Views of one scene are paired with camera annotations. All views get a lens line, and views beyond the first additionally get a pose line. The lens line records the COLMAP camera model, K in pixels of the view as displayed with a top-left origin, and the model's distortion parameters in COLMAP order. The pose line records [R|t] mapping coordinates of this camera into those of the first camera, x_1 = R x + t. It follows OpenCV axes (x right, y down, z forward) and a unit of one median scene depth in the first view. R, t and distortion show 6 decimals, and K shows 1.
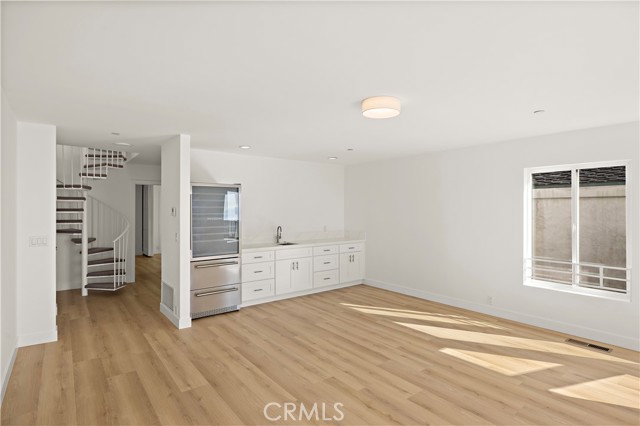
lens RADIAL K [[328.7, 0, 320.0], [0, 328.7, 213.0], [0, 0, 1]] dist [-0.000208, -0.000033]
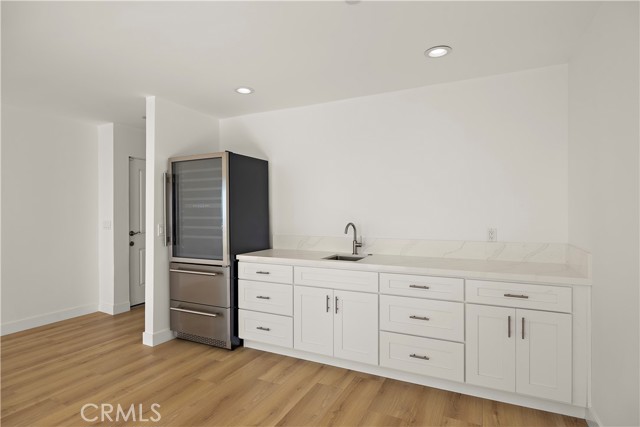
lens RADIAL K [[340.5, 0, 320.0], [0, 340.5, 213.5], [0, 0, 1]] dist [0.002750, 0.000732]
pose [[0.438923, 0.005479, -0.898508, 0.383810], [-0.008192, 0.999964, 0.002096, 0.026450], [0.898487, 0.006440, 0.438952, 0.790564]]
